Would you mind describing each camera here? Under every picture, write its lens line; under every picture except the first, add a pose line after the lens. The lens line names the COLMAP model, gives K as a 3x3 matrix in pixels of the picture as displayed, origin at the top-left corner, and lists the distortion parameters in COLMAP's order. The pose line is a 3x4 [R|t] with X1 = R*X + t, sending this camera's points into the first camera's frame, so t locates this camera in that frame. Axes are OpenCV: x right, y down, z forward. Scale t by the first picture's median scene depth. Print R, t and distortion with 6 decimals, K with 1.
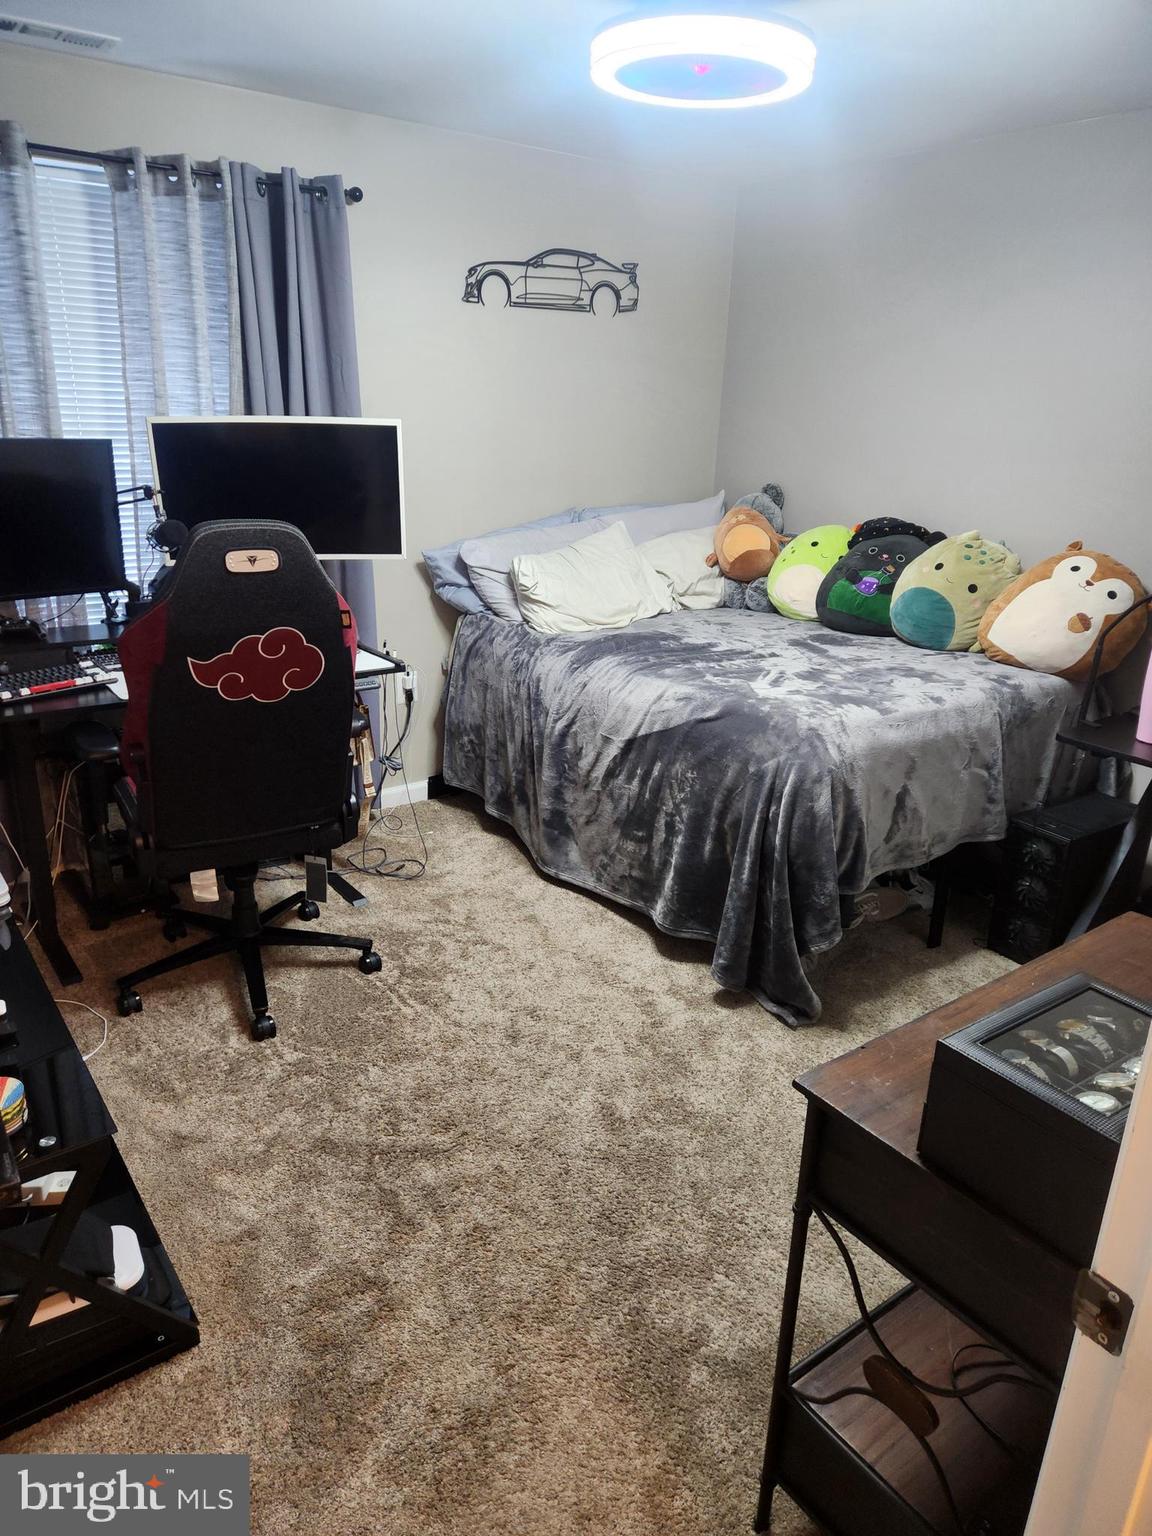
lens RADIAL K [[1041.0, 0, 574.5], [0, 1041.0, 759.9], [0, 0, 1]] dist [0.081367, -0.079264]
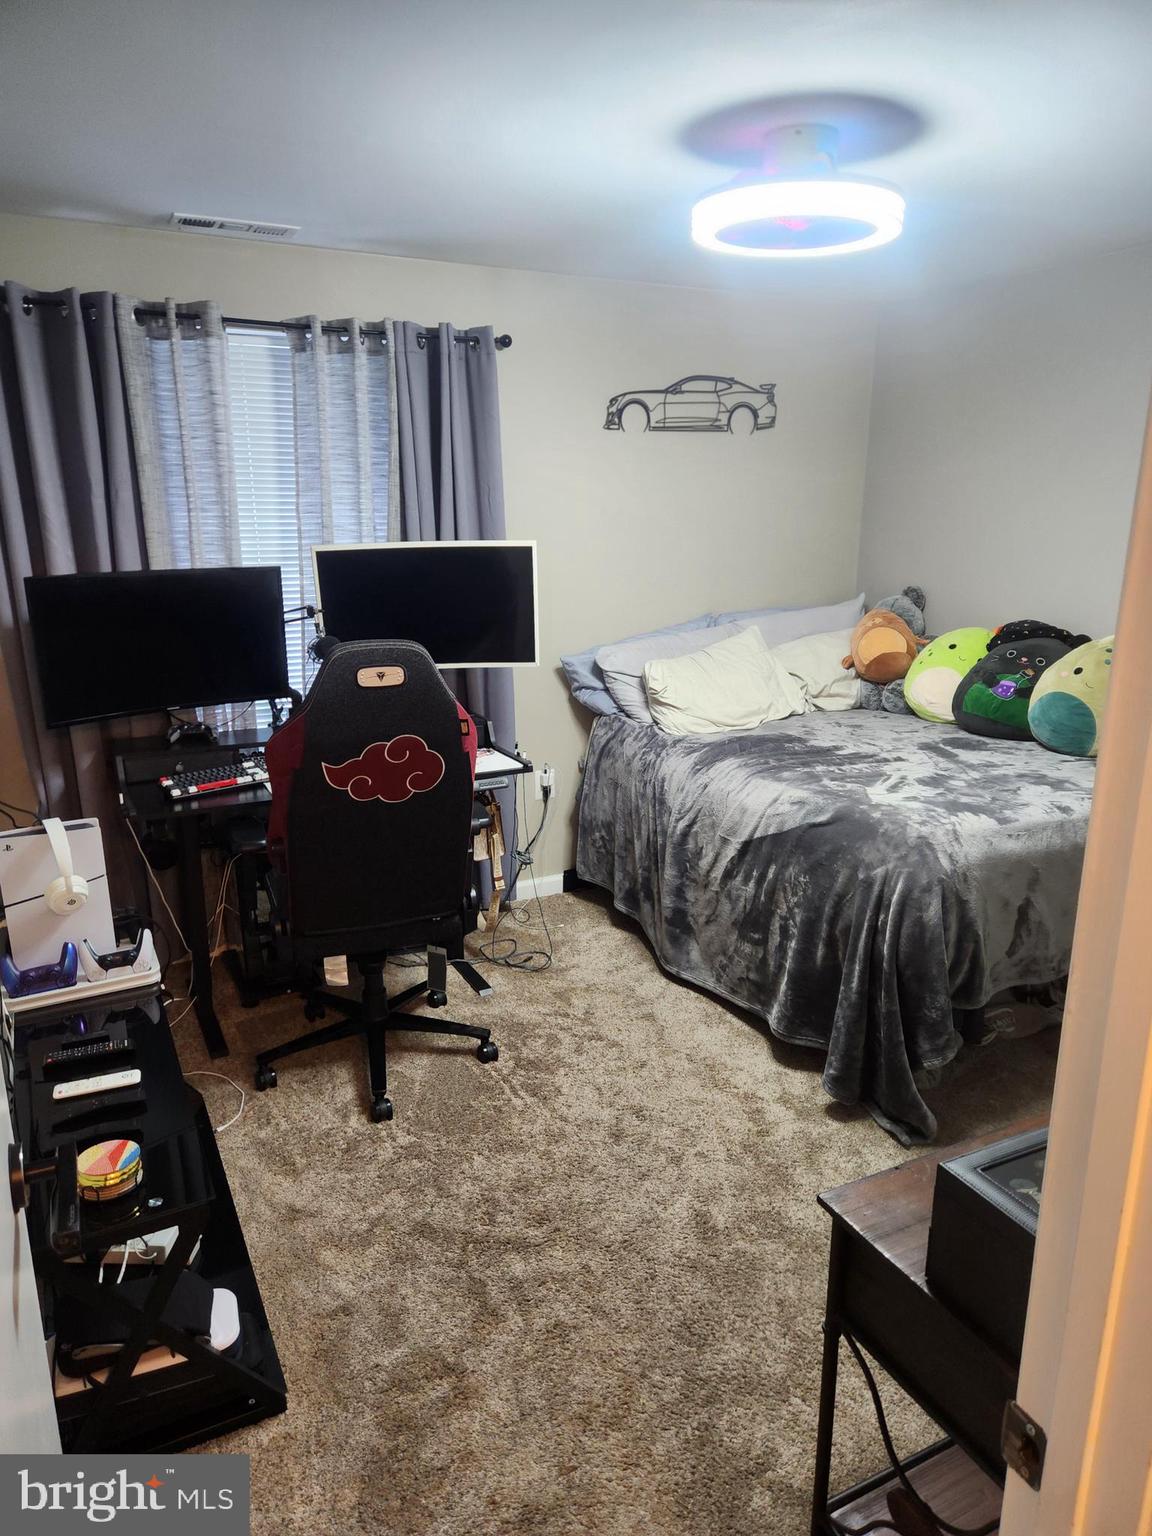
lens RADIAL K [[1041.0, 0, 586.0], [0, 1041.0, 760.4], [0, 0, 1]] dist [0.081367, -0.079264]
pose [[0.987464, 0.010690, -0.157482, 0.064196], [-0.024019, 0.996261, -0.082984, -0.011355], [0.156006, 0.085726, 0.984029, -0.034779]]
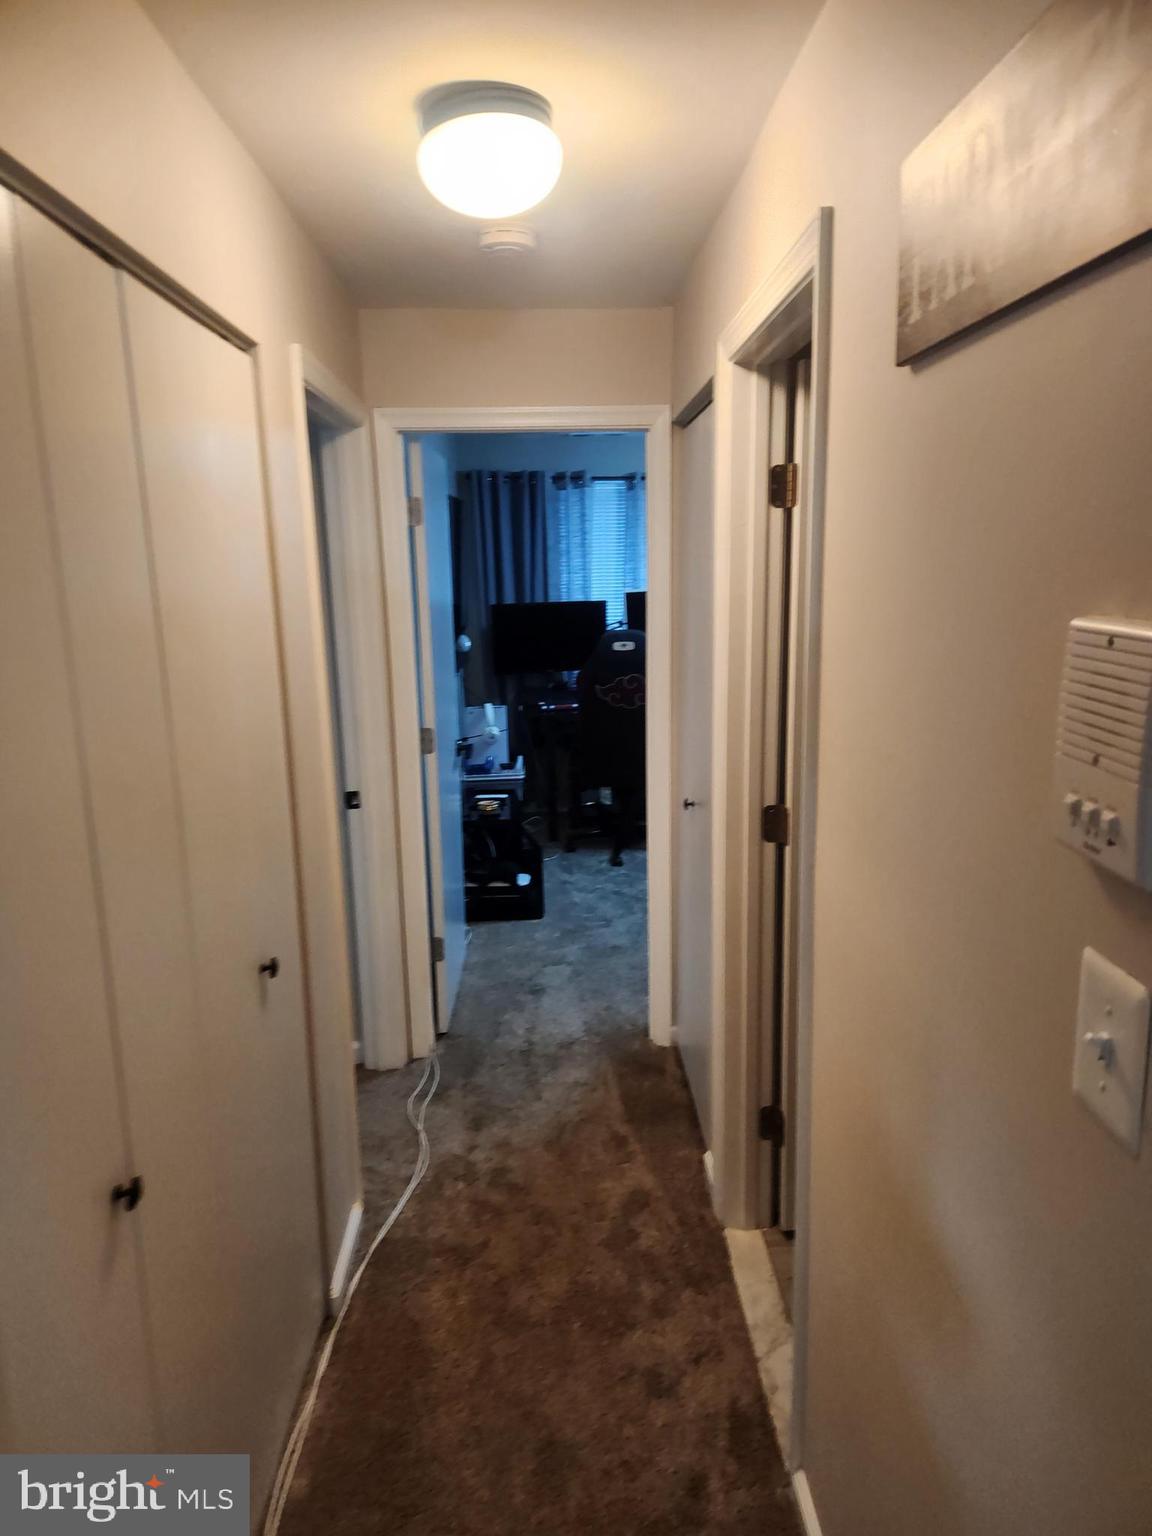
lens RADIAL K [[1041.0, 0, 571.5], [0, 1041.0, 752.2], [0, 0, 1]] dist [0.081367, -0.079264]
pose [[0.827444, 0.060398, -0.558291, 0.737334], [-0.145004, 0.983462, -0.108516, 0.255302], [0.542504, 0.170746, 0.822518, -0.774708]]
